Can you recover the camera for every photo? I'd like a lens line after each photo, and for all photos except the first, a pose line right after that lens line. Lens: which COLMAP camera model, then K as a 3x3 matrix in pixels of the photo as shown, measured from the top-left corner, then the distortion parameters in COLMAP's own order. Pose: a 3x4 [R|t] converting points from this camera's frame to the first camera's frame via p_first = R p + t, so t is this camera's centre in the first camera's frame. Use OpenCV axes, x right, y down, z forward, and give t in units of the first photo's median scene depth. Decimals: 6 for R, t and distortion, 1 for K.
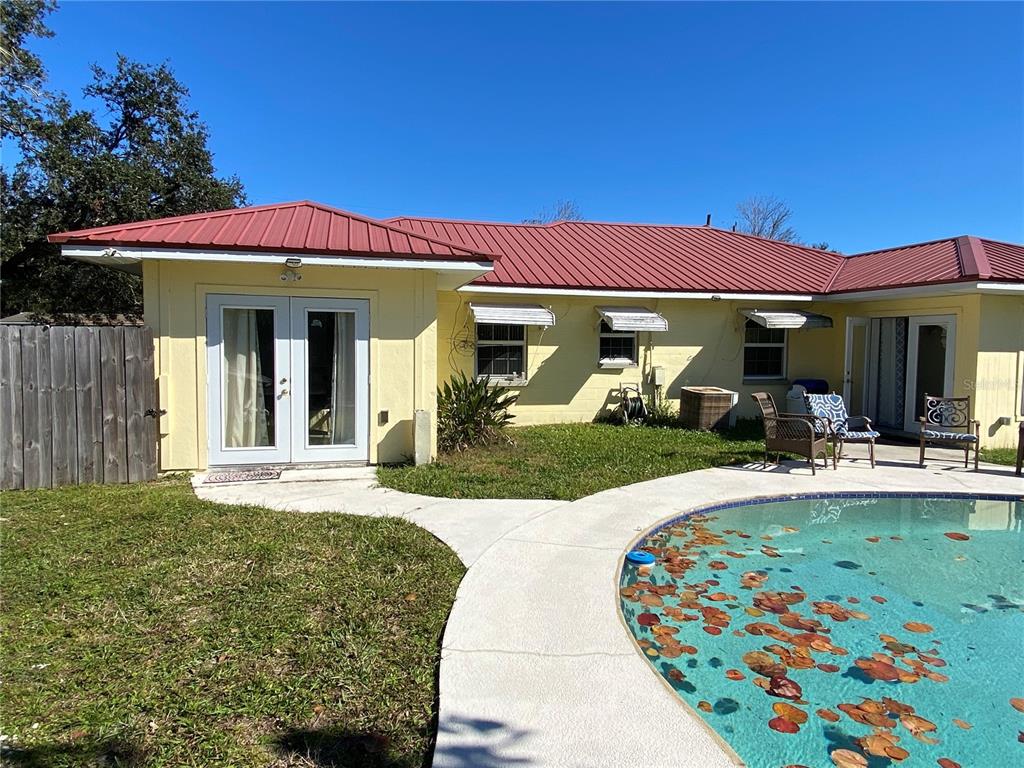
lens RADIAL K [[627.1, 0, 514.6], [0, 627.1, 387.2], [0, 0, 1]] dist [0.023679, -0.000553]
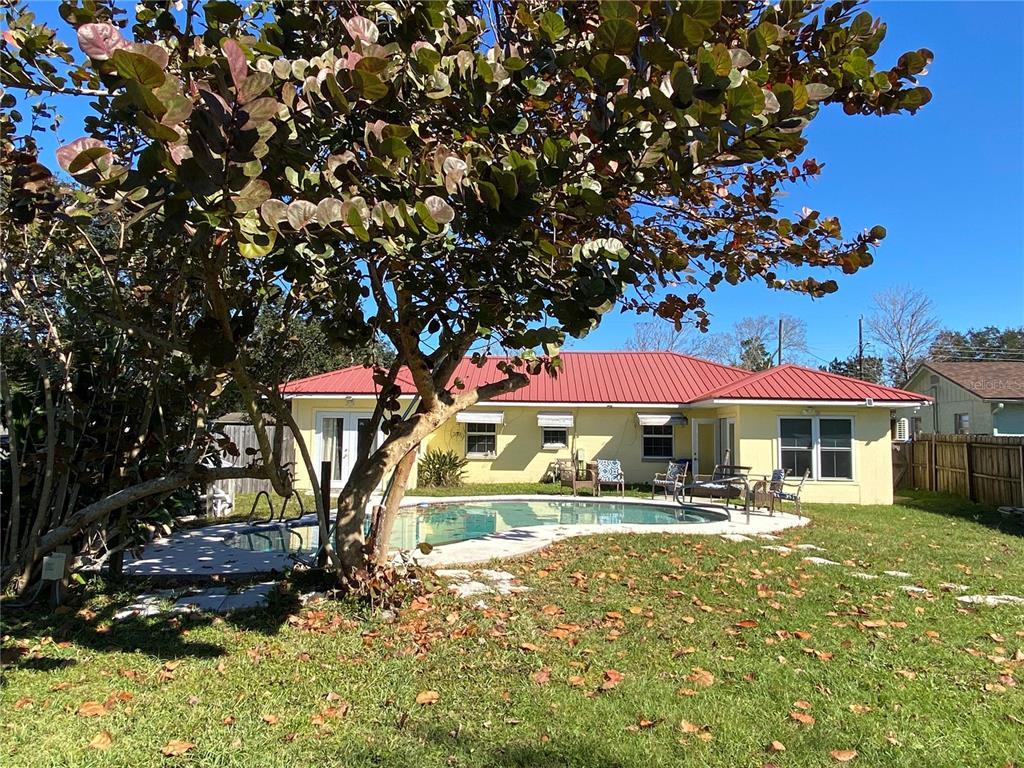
lens RADIAL K [[711.5, 0, 514.4], [0, 711.5, 384.3], [0, 0, 1]] dist [0.006799, 0.000975]
pose [[0.960316, -0.016644, -0.278416, 0.592967], [-0.024398, 0.989378, -0.143302, 0.070958], [0.277844, 0.144408, 0.949710, -0.820834]]
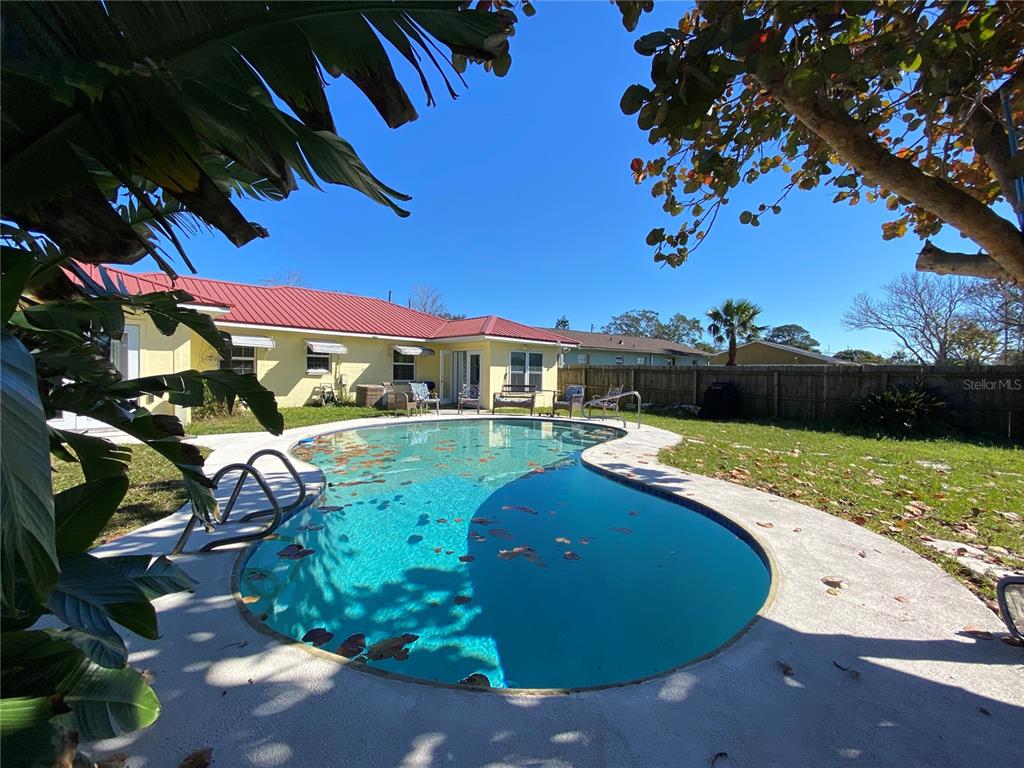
lens RADIAL K [[414.5, 0, 519.8], [0, 414.5, 382.9], [0, 0, 1]] dist [-0.020702, -0.000456]
pose [[0.842841, -0.008559, 0.538094, 0.019451], [0.032523, 0.998856, -0.035054, 0.050730], [-0.537179, 0.047046, 0.842155, -0.261301]]
